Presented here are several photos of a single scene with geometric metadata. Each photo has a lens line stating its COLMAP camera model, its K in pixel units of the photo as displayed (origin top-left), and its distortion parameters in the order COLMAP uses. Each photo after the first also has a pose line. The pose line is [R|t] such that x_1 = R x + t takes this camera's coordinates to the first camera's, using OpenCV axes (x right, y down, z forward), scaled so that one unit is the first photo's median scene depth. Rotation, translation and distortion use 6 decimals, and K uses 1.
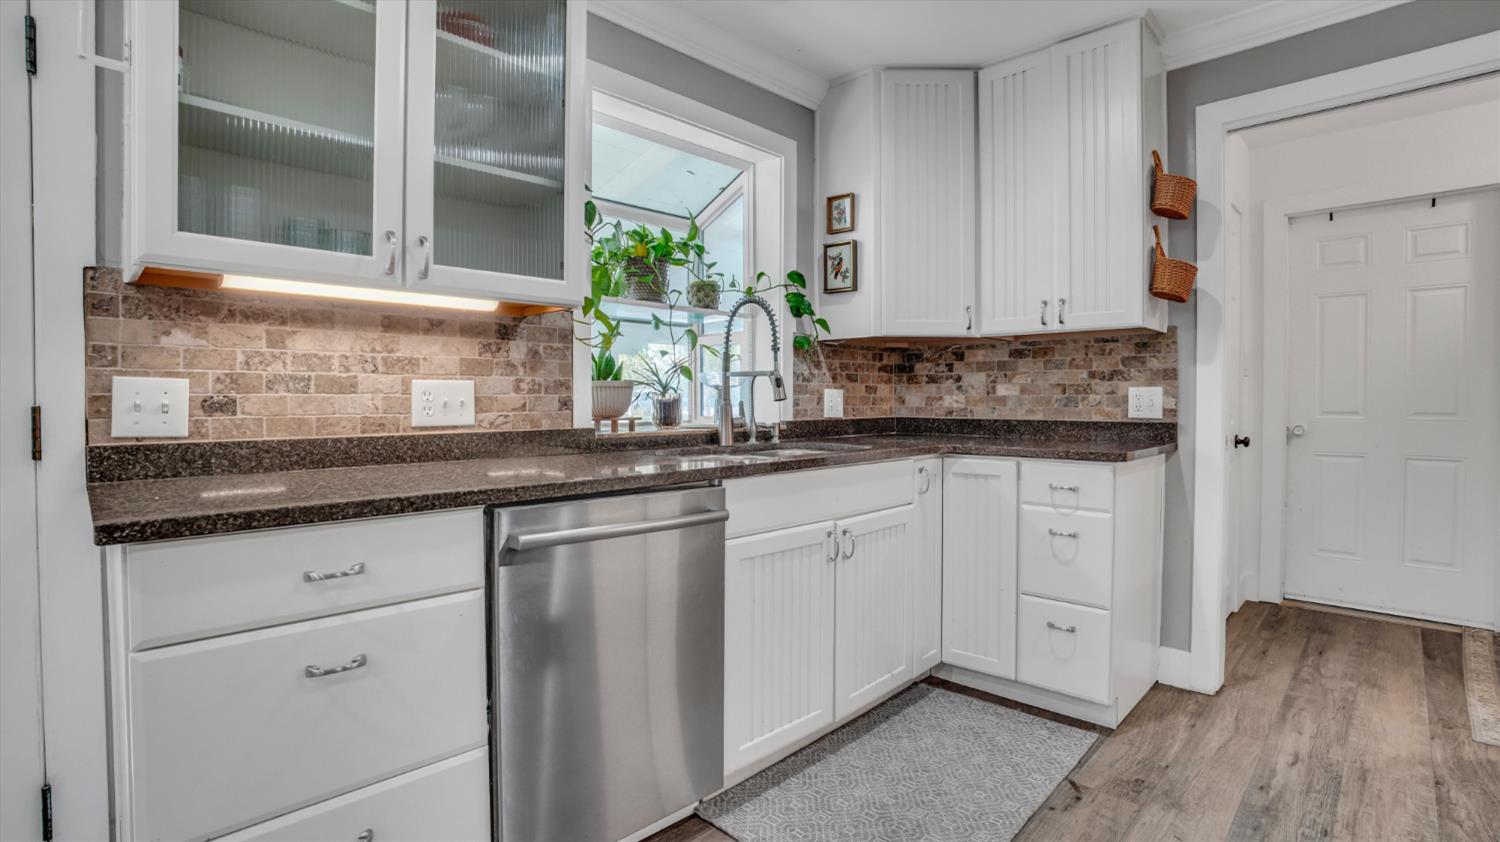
lens RADIAL K [[727.0, 0, 747.8], [0, 727.0, 414.7], [0, 0, 1]] dist [-0.003756, 0.001167]
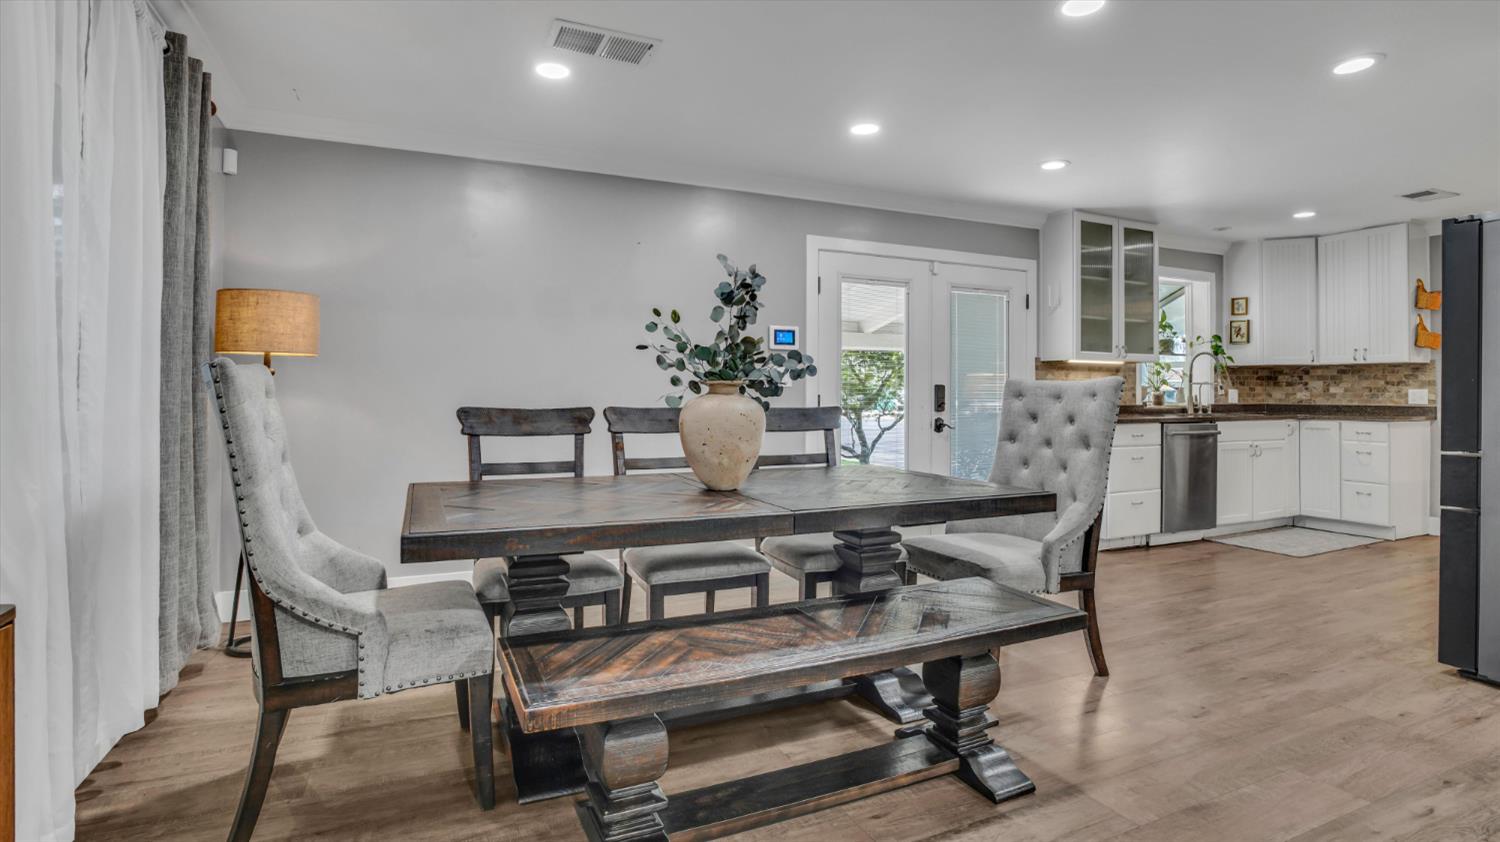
lens RADIAL K [[727.0, 0, 748.6], [0, 727.0, 388.7], [0, 0, 1]] dist [-0.003756, 0.001167]
pose [[0.939103, 0.003449, -0.343618, -0.493459], [-0.012402, 0.999638, -0.023861, 0.030881], [0.343412, 0.026669, 0.938806, -1.486431]]
